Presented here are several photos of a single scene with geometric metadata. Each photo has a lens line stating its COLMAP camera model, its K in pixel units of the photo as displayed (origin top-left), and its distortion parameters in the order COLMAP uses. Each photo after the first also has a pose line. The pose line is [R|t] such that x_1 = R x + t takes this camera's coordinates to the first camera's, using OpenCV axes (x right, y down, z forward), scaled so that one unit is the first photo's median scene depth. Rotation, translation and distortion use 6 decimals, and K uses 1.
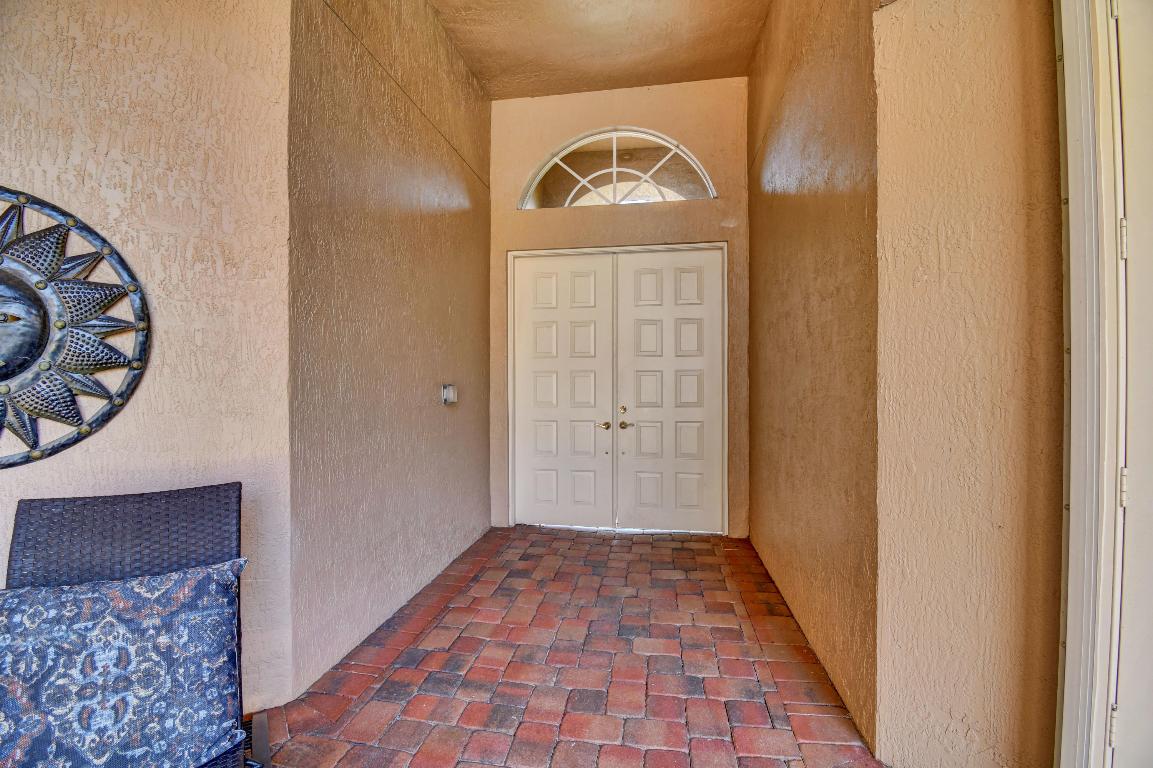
lens RADIAL K [[525.4, 0, 578.8], [0, 525.4, 378.6], [0, 0, 1]] dist [-0.024108, -0.004278]
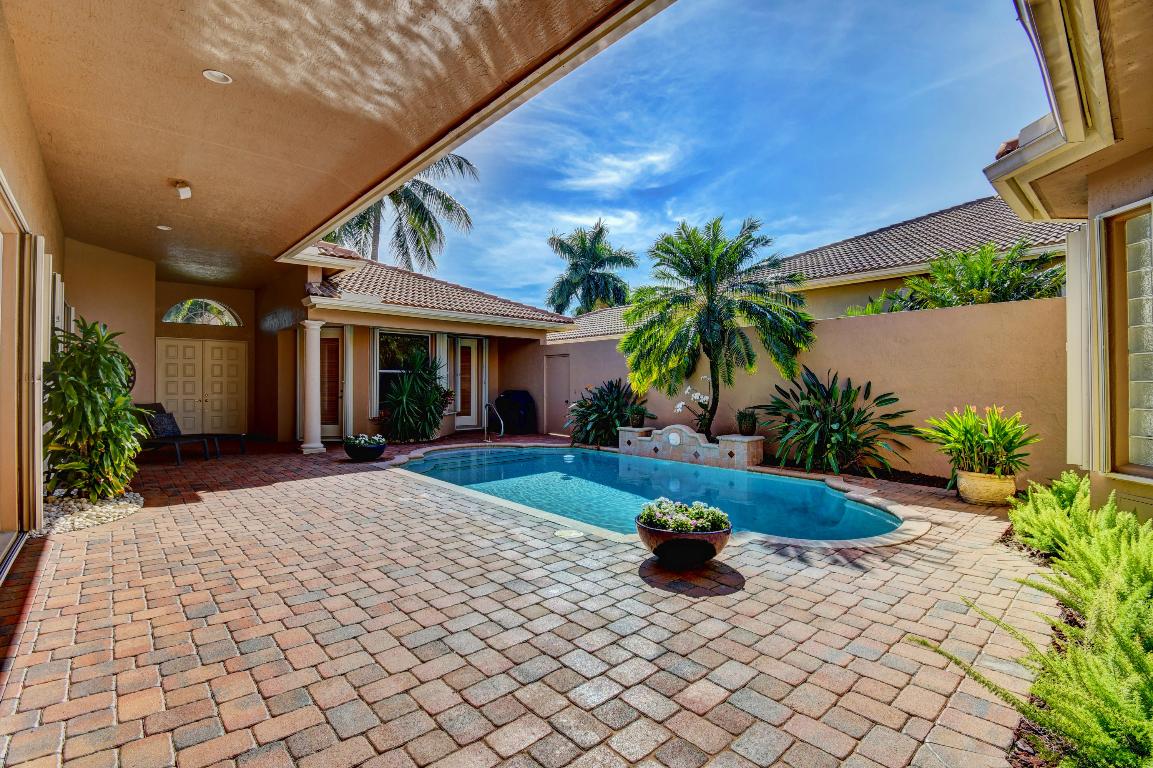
lens RADIAL K [[525.4, 0, 580.6], [0, 525.4, 381.4], [0, 0, 1]] dist [-0.024108, -0.004278]
pose [[0.645610, 0.005097, 0.763650, -0.823948], [0.001985, 0.999963, -0.008352, 0.013493], [-0.763665, 0.006908, 0.645576, -2.597282]]
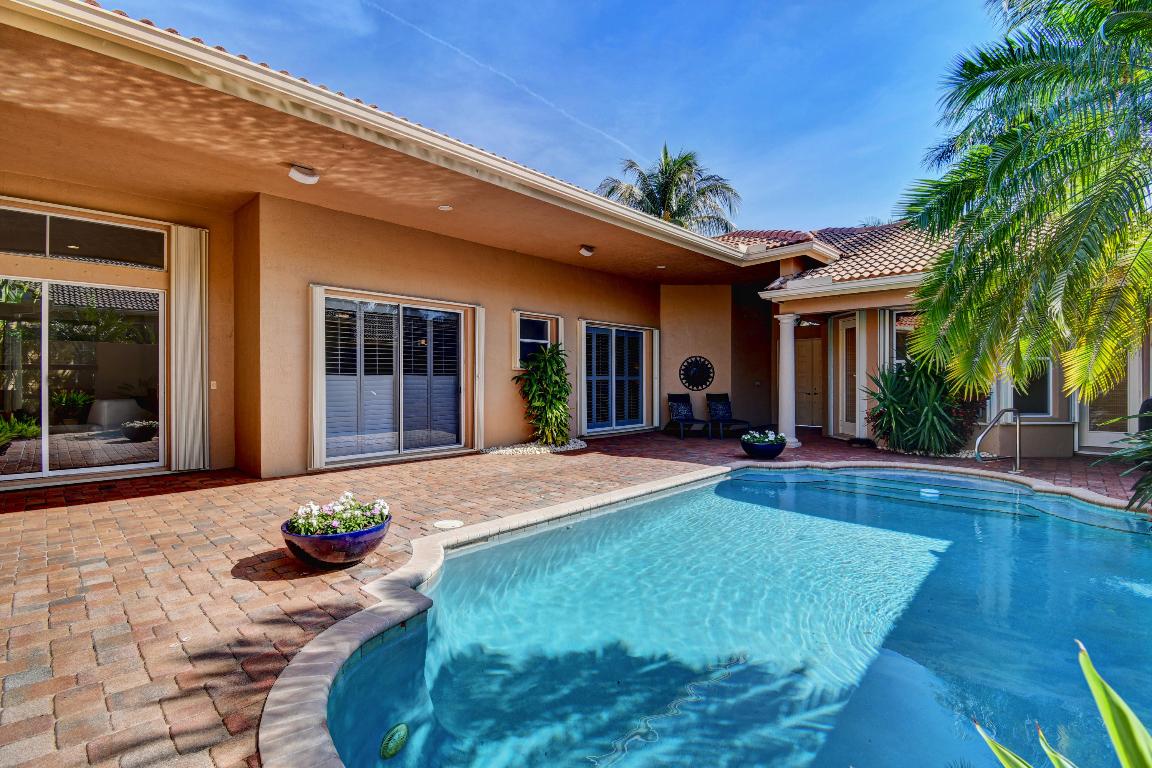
lens RADIAL K [[524.9, 0, 574.9], [0, 524.9, 380.1], [0, 0, 1]] dist [-0.024108, -0.004278]
pose [[0.805074, 0.004147, -0.593161, 0.847314], [-0.005520, 0.999985, -0.000501, 0.009081], [0.593149, 0.003677, 0.805084, -2.610565]]
